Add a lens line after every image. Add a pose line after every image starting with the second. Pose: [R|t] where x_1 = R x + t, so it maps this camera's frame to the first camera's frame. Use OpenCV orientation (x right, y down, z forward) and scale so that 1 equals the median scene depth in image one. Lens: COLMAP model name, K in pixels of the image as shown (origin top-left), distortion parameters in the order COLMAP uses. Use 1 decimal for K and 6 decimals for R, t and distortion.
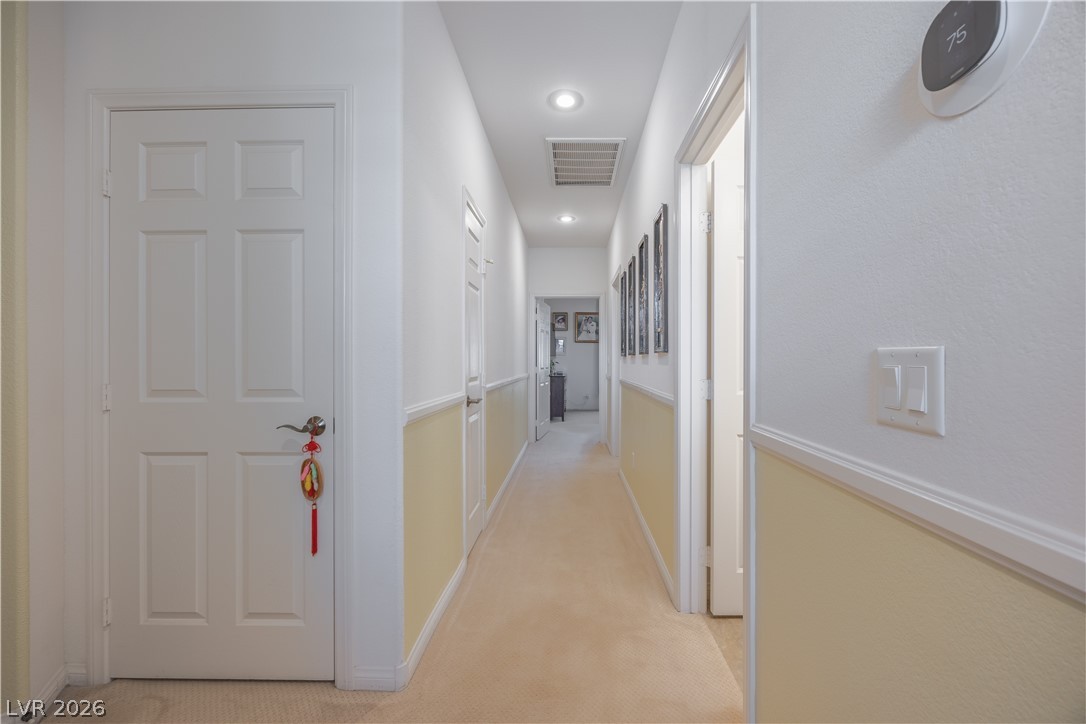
lens RADIAL K [[424.1, 0, 539.0], [0, 424.1, 365.3], [0, 0, 1]] dist [-0.001360, -0.000286]
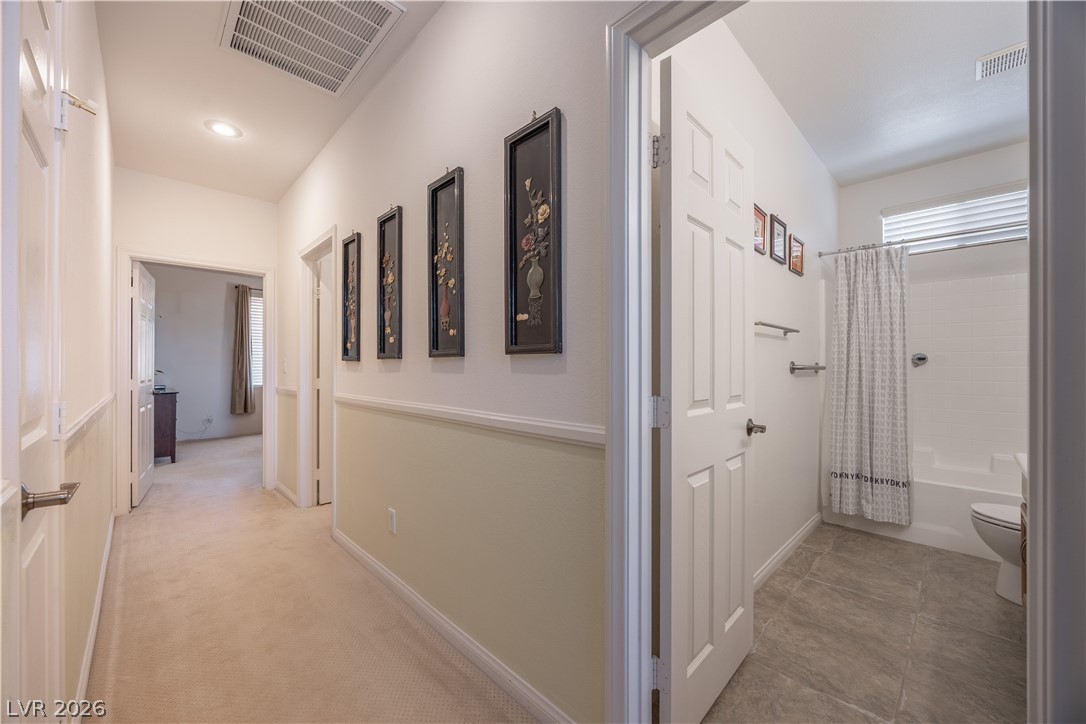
lens RADIAL K [[424.1, 0, 539.0], [0, 424.1, 365.3], [0, 0, 1]] dist [-0.001360, -0.000286]
pose [[0.673699, 0.000695, 0.739006, -0.056656], [0.010693, 0.999886, -0.010689, -0.002551], [-0.738929, 0.015103, 0.673614, 0.205360]]
